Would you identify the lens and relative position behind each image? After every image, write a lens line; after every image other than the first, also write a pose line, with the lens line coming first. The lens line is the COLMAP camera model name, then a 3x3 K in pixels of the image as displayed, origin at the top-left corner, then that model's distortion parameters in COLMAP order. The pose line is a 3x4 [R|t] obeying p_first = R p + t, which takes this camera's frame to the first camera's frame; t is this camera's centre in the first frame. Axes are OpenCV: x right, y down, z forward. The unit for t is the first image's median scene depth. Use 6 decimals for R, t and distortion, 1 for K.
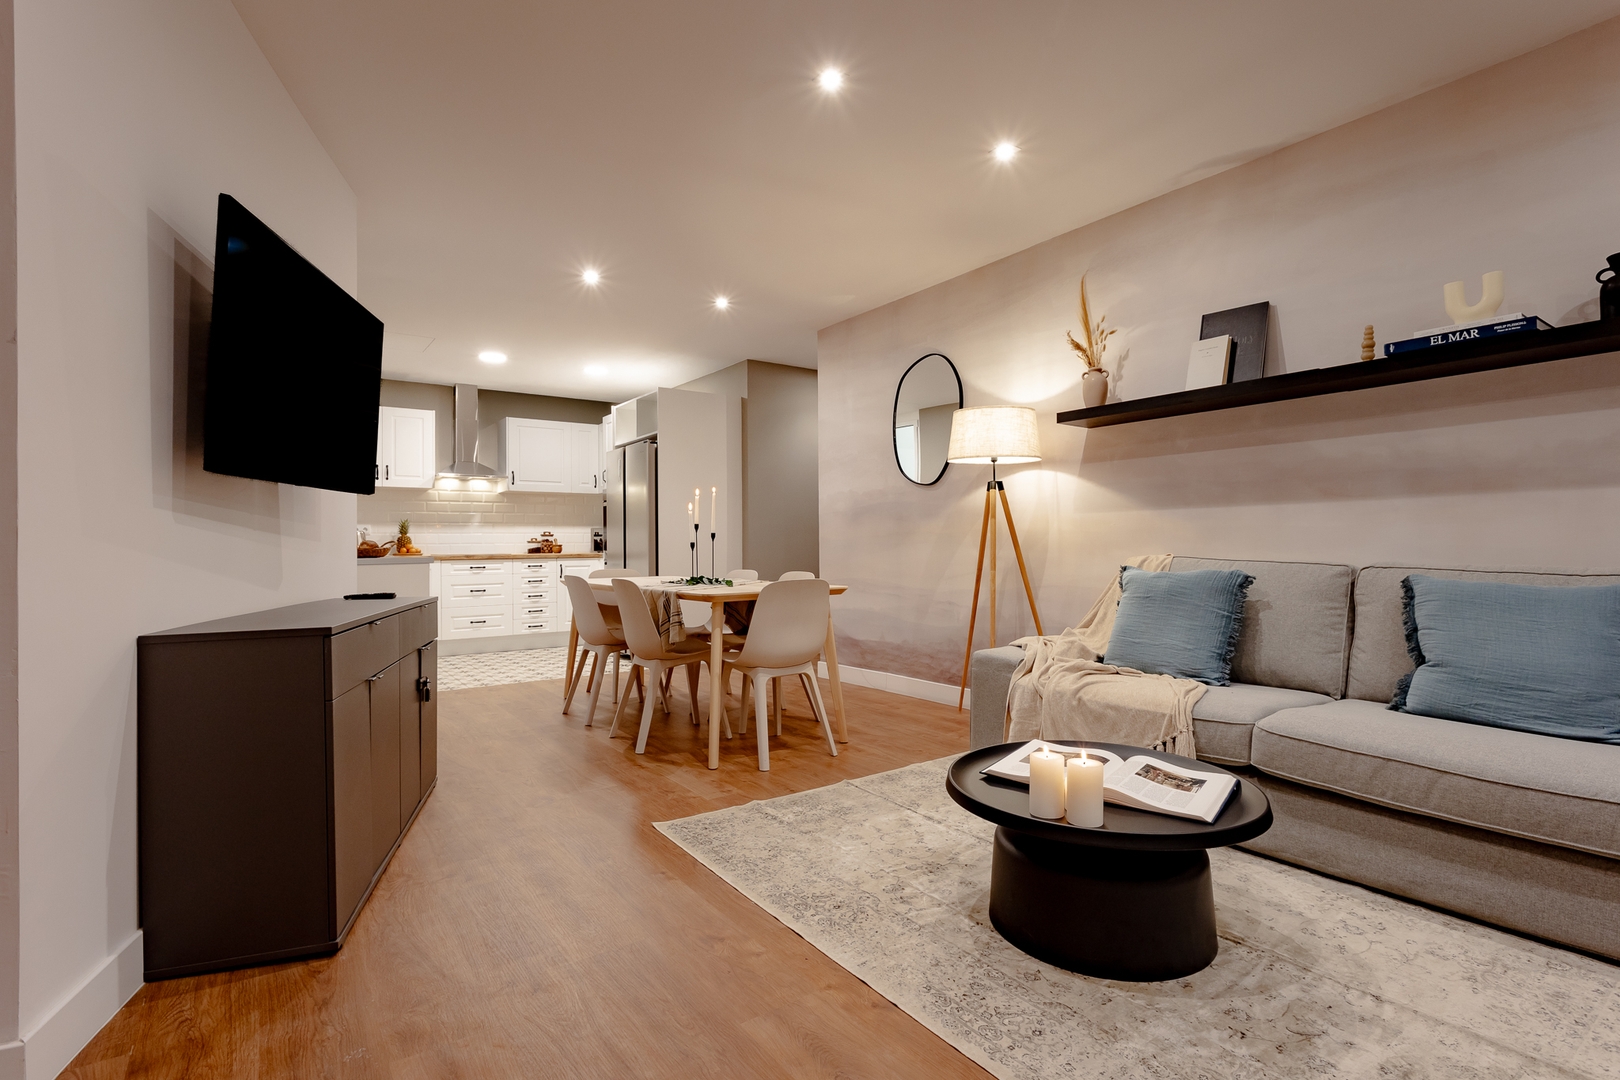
lens RADIAL K [[766.1, 0, 810.0], [0, 766.1, 540.0], [0, 0, 1]] dist [-0.001464, 0.001238]
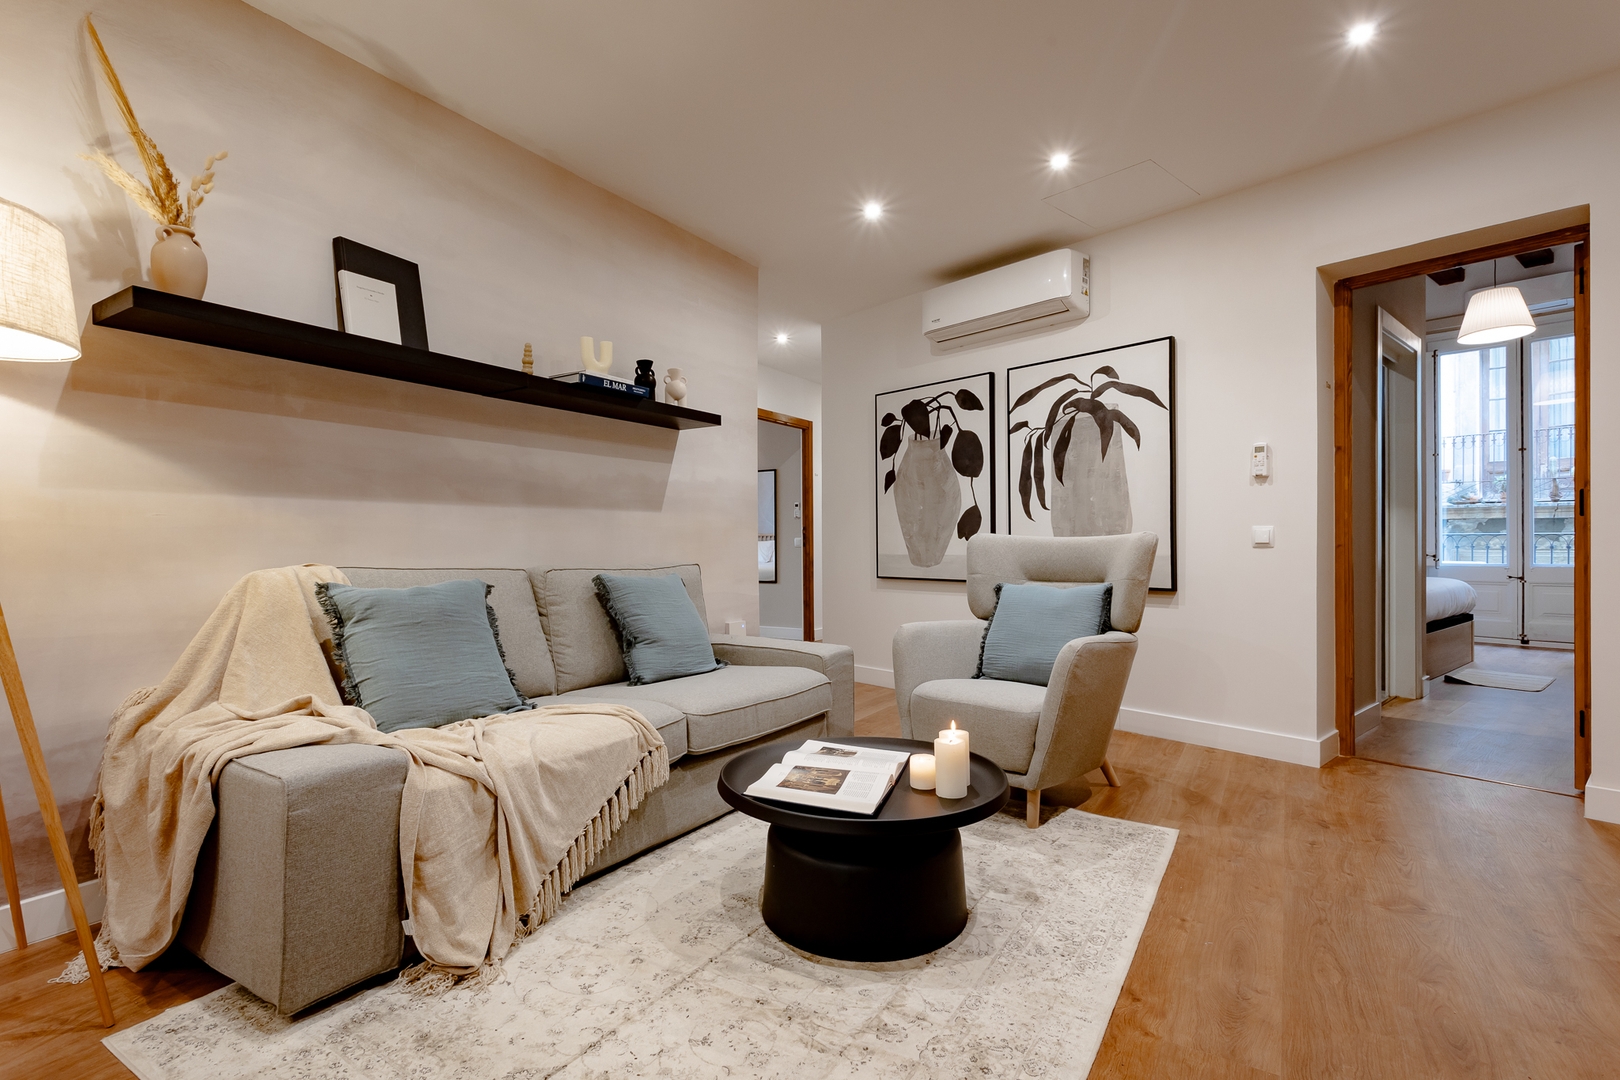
lens RADIAL K [[772.4, 0, 811.6], [0, 772.4, 542.9], [0, 0, 1]] dist [0.004111, 0.000527]
pose [[-0.384275, 0.010480, 0.923159, -0.322260], [0.001448, 0.999941, -0.010749, 0.007364], [-0.923218, -0.002794, -0.384267, 0.824868]]
